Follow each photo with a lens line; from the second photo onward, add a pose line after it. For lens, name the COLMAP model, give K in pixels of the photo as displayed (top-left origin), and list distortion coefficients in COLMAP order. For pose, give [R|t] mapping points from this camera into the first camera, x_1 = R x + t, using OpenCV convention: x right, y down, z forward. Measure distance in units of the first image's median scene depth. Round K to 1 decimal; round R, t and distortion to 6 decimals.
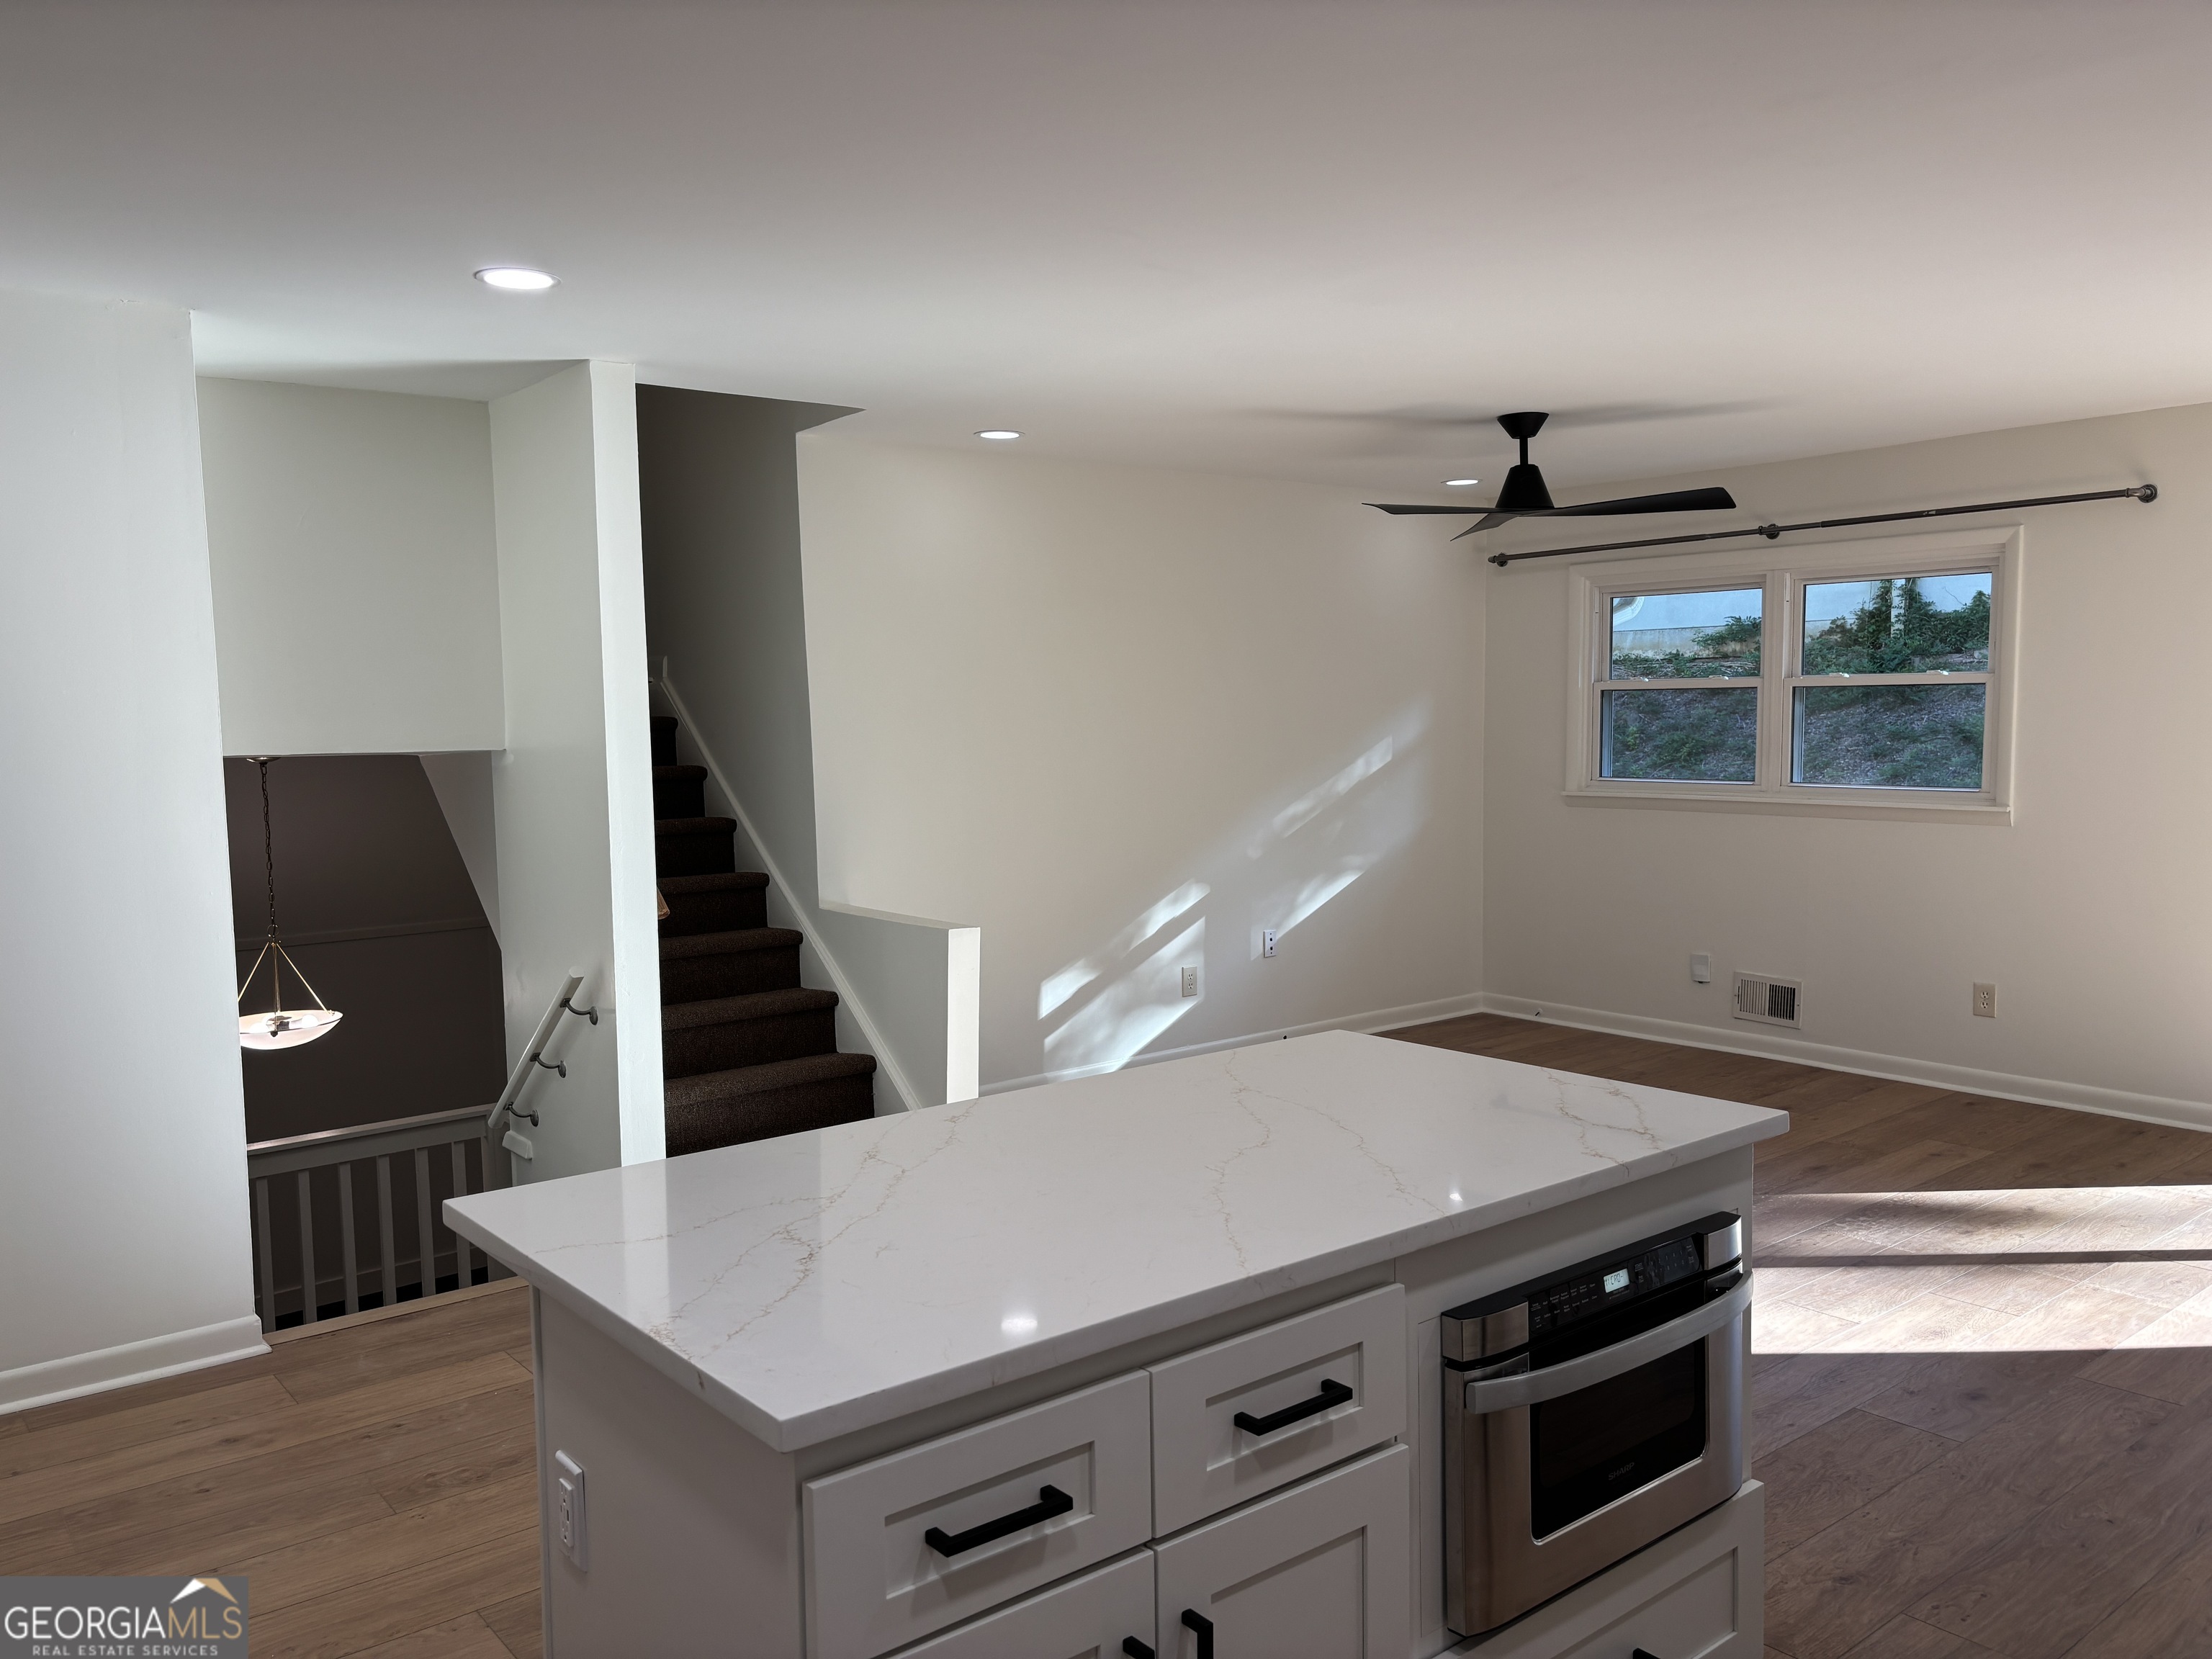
lens RADIAL K [[1685.5, 0, 1106.0], [0, 1685.5, 829.5], [0, 0, 1]] dist [0.070657, -0.078125]
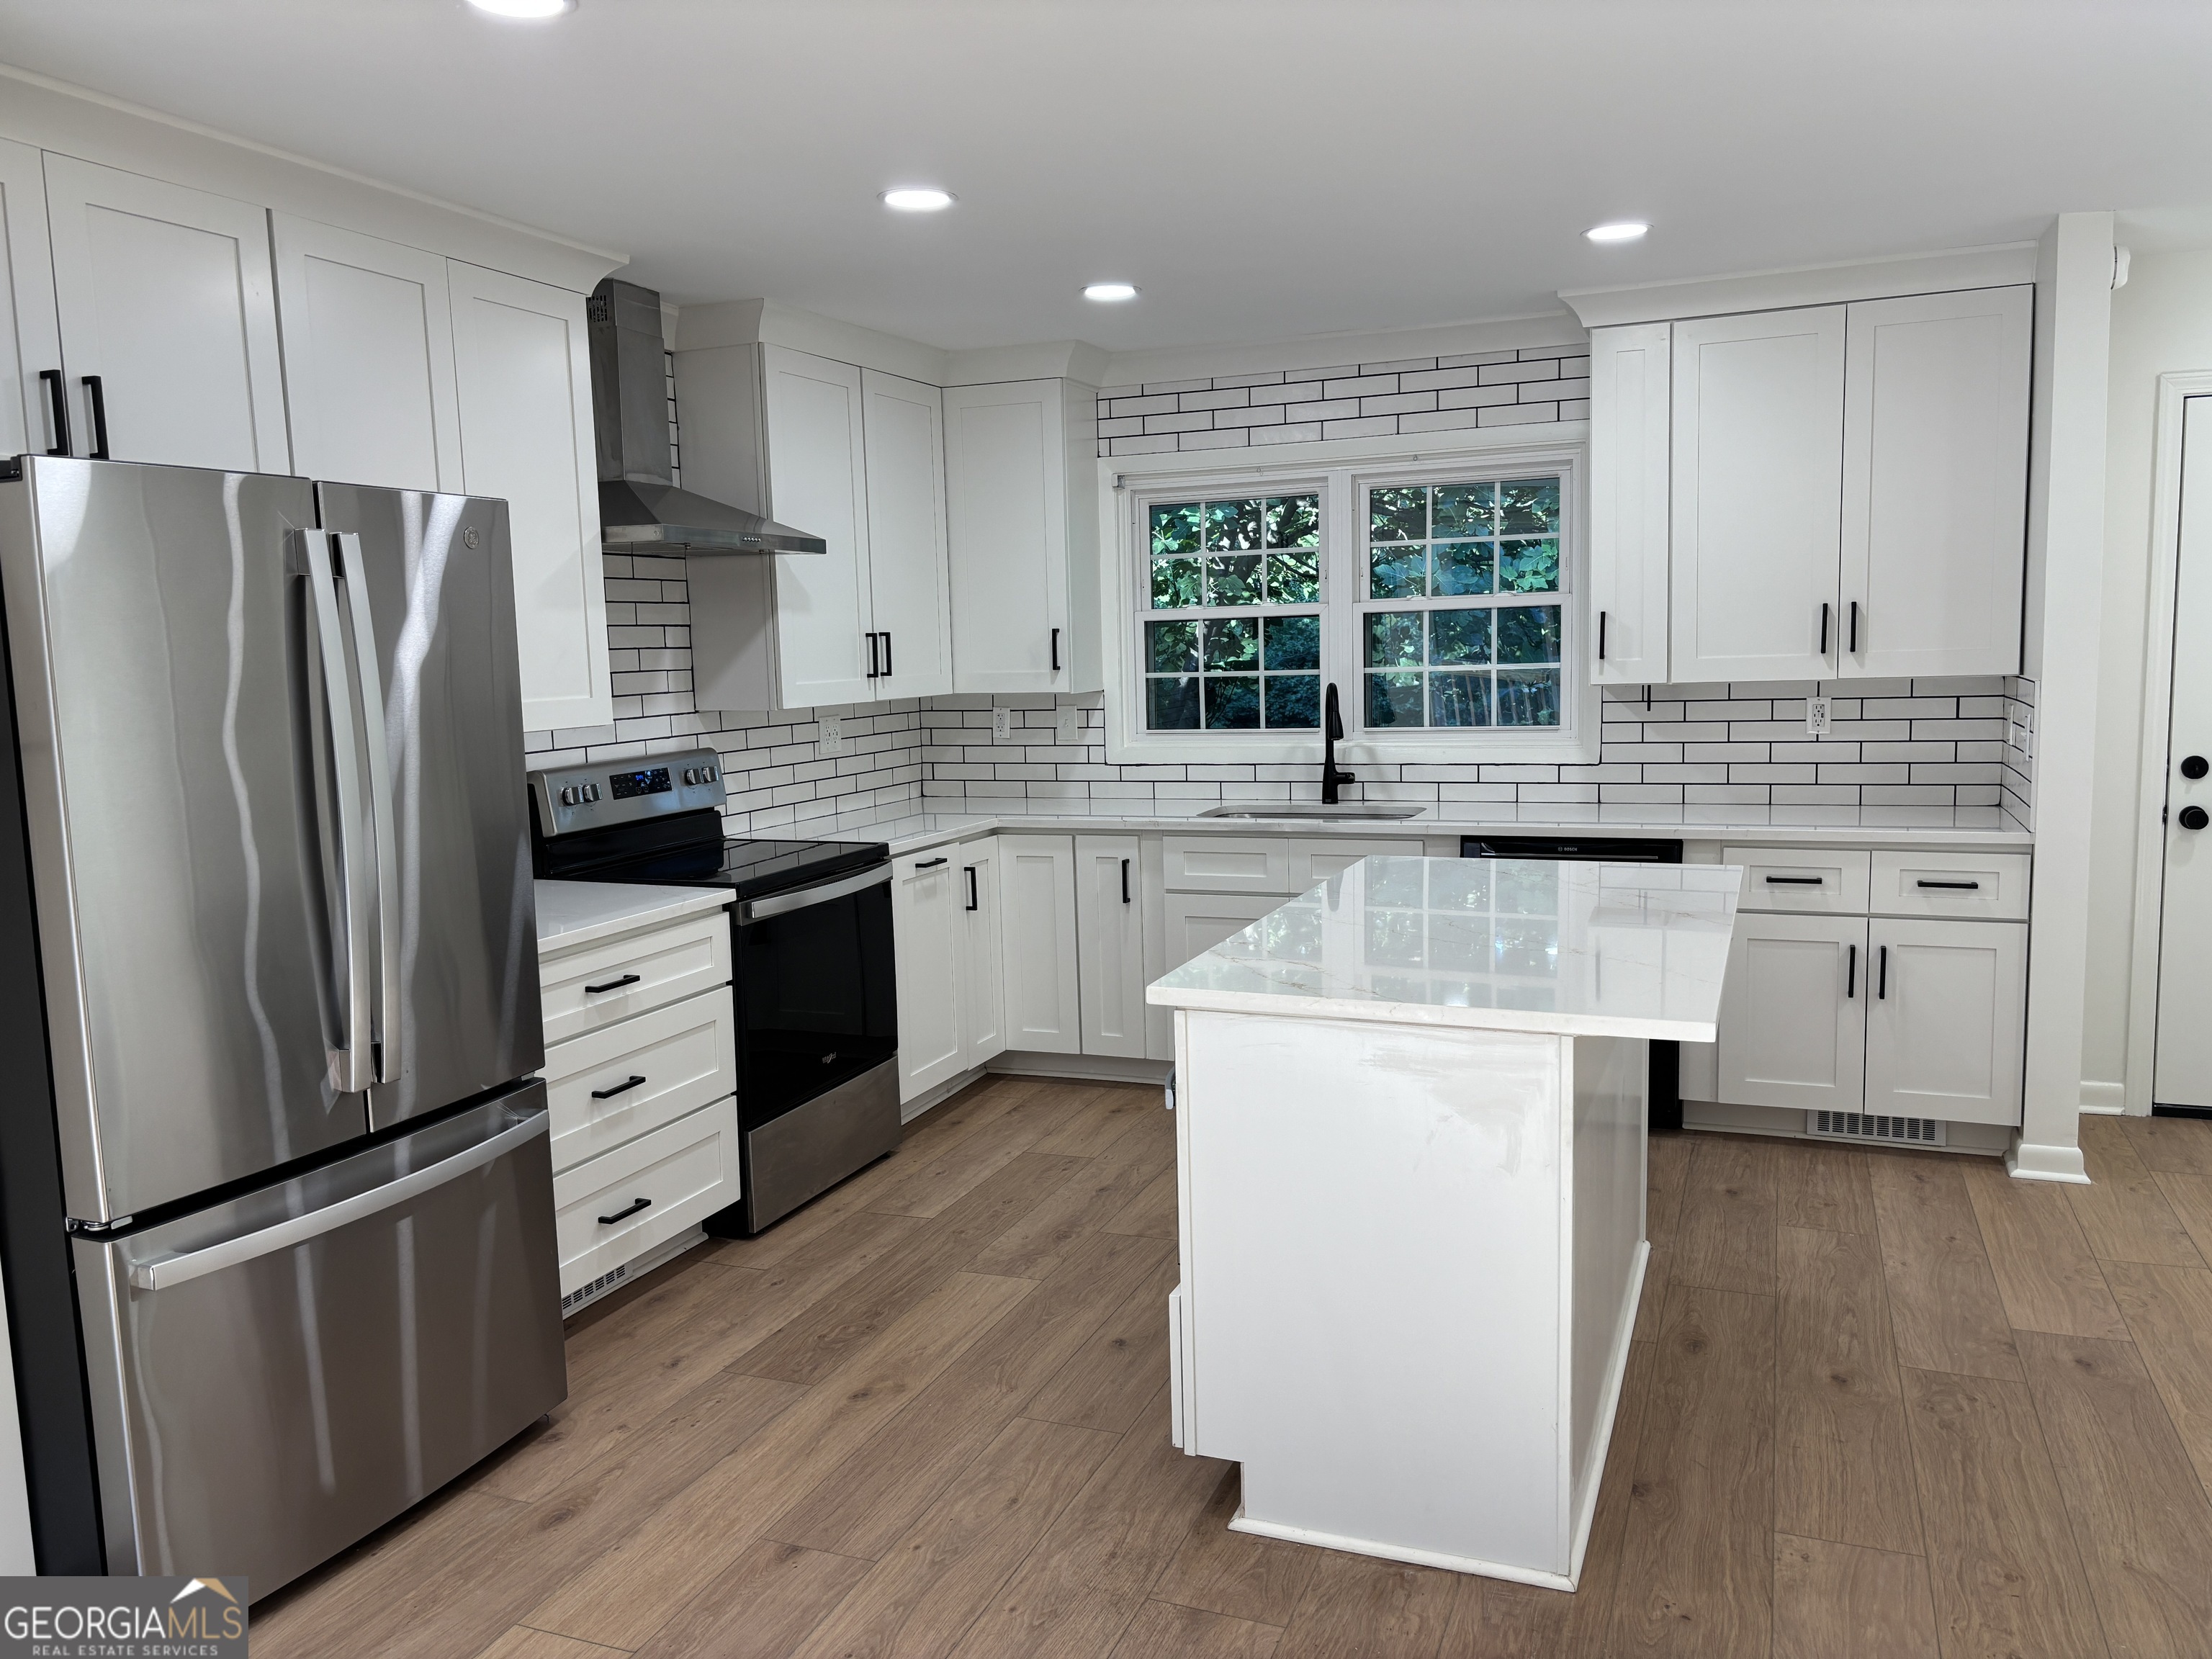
lens RADIAL K [[1679.2, 0, 1100.0], [0, 1679.2, 837.9], [0, 0, 1]] dist [0.025766, 0.002736]
pose [[-0.877543, 0.098546, -0.469262, 0.595943], [0.007232, 0.981262, 0.192543, -0.093831], [0.479444, 0.165571, -0.861812, 1.220189]]
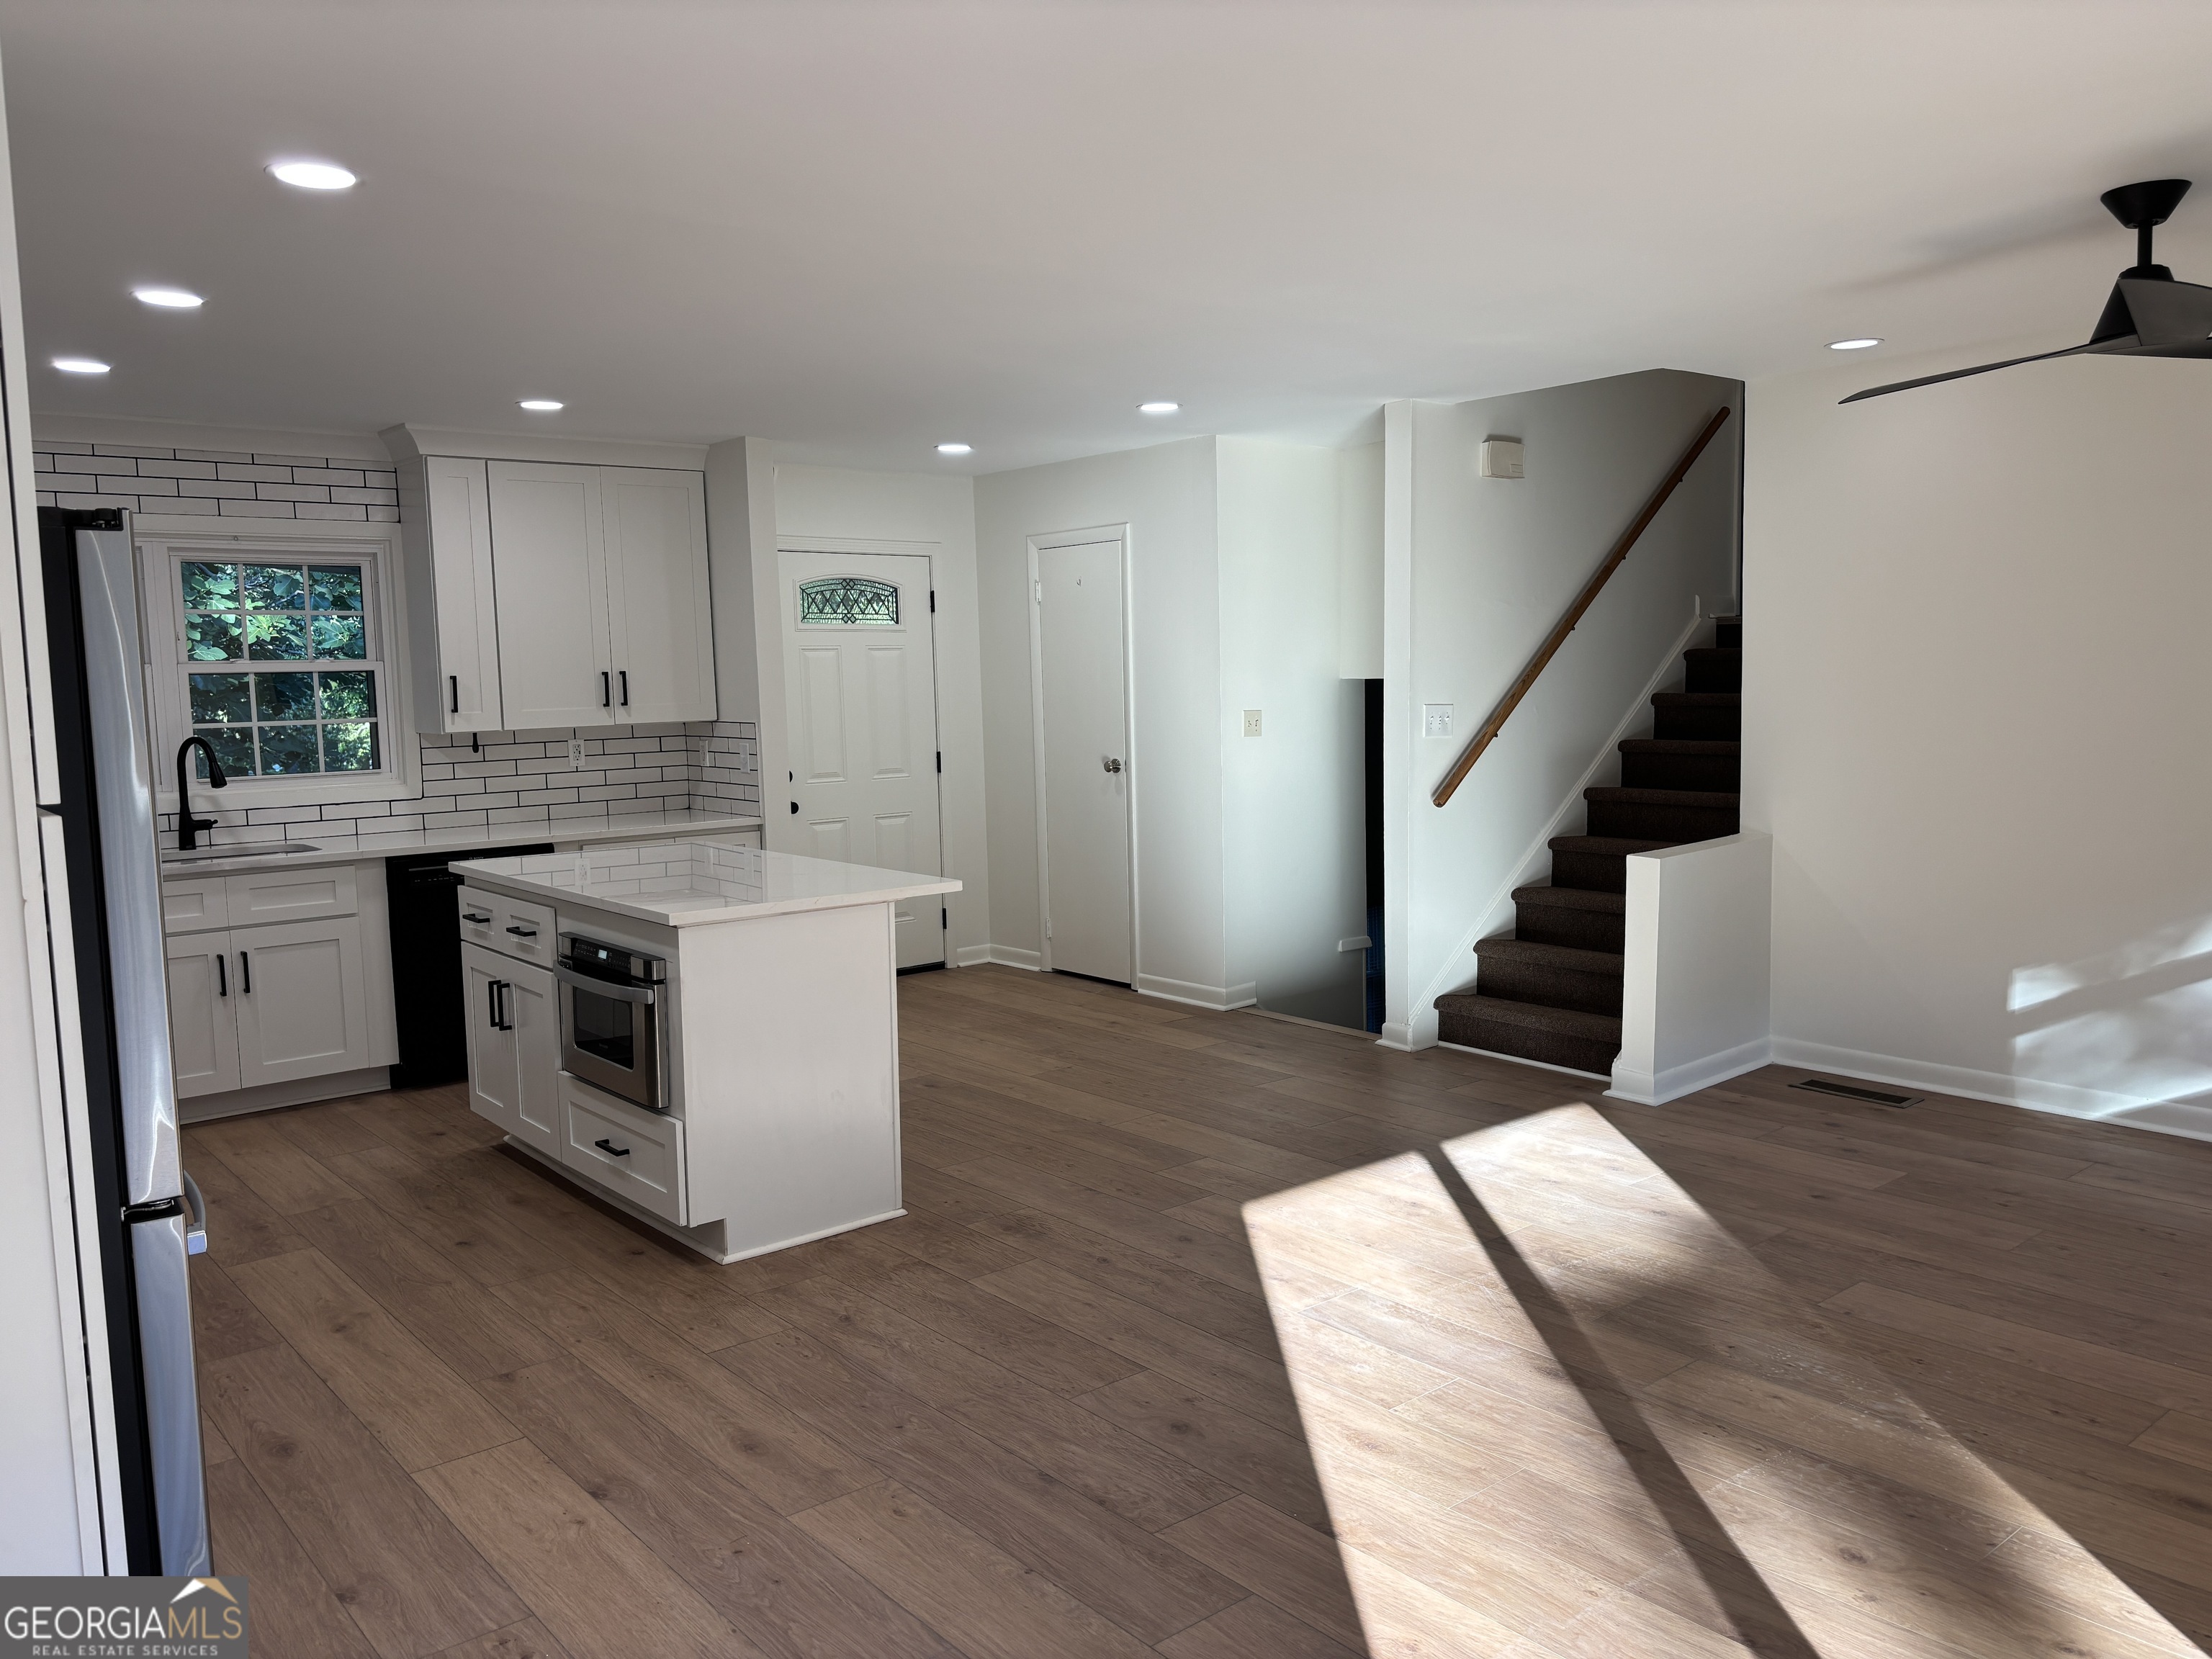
lens RADIAL K [[1679.2, 0, 1100.0], [0, 1679.2, 837.9], [0, 0, 1]] dist [0.025766, 0.002736]
pose [[0.003526, 0.117692, -0.993044, 1.307650], [-0.052783, 0.991688, 0.117344, -0.082719], [0.998600, 0.052002, 0.009709, 0.890449]]
